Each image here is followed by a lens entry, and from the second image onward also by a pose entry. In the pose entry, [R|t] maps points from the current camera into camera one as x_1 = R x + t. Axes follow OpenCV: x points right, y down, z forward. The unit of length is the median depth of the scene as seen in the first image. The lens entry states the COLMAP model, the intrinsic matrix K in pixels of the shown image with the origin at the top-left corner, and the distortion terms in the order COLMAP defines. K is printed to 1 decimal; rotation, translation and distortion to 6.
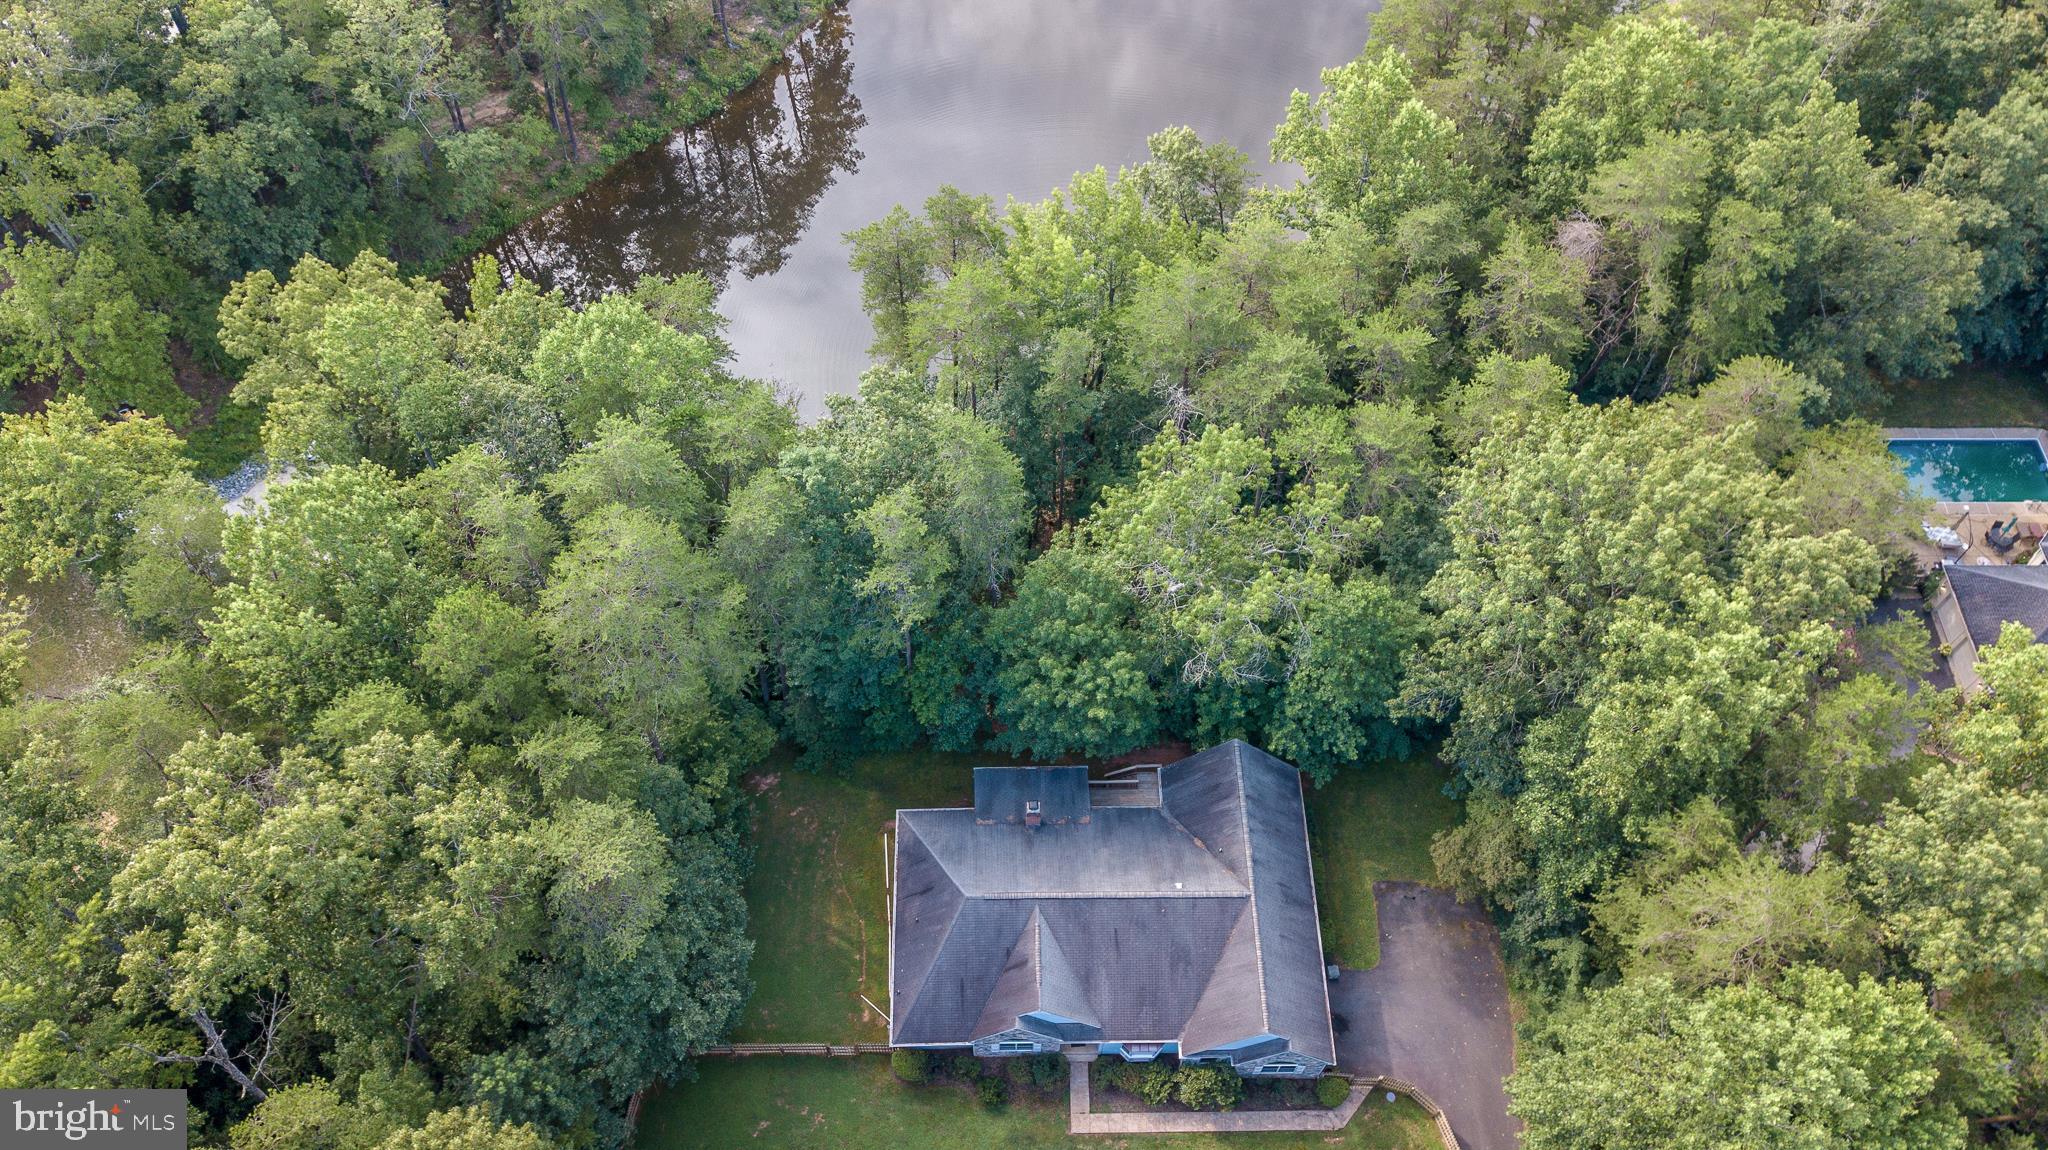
lens RADIAL K [[1602.0, 0, 1032.3], [0, 1602.0, 577.5], [0, 0, 1]] dist [0.034298, -0.002447]
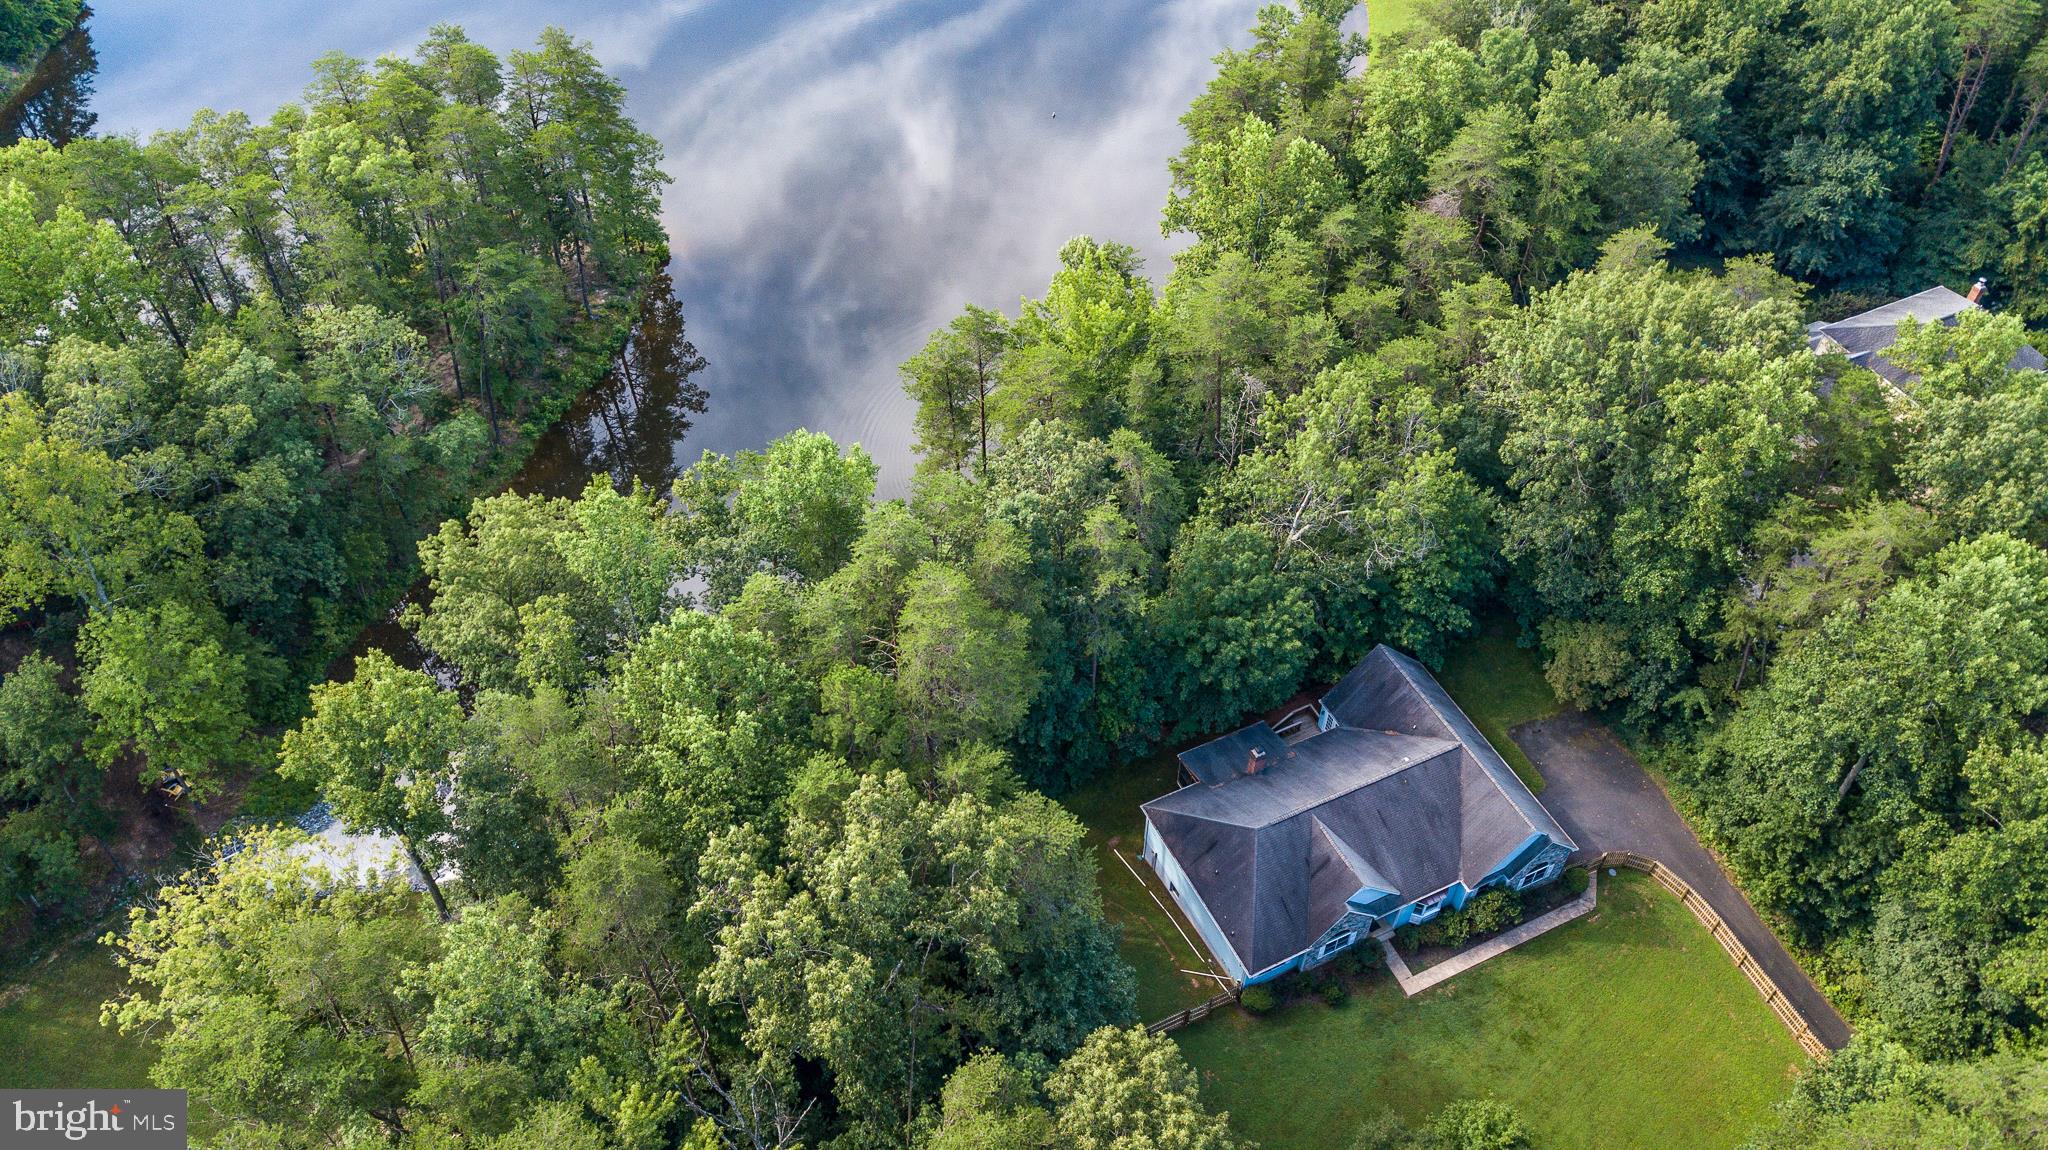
lens RADIAL K [[1602.0, 0, 1021.2], [0, 1602.0, 584.2], [0, 0, 1]] dist [0.034298, -0.002447]
pose [[0.903937, -0.309468, 0.295173, -0.469752], [0.358605, 0.924552, -0.128863, 0.122827], [-0.233024, 0.222335, 0.946714, -0.081294]]
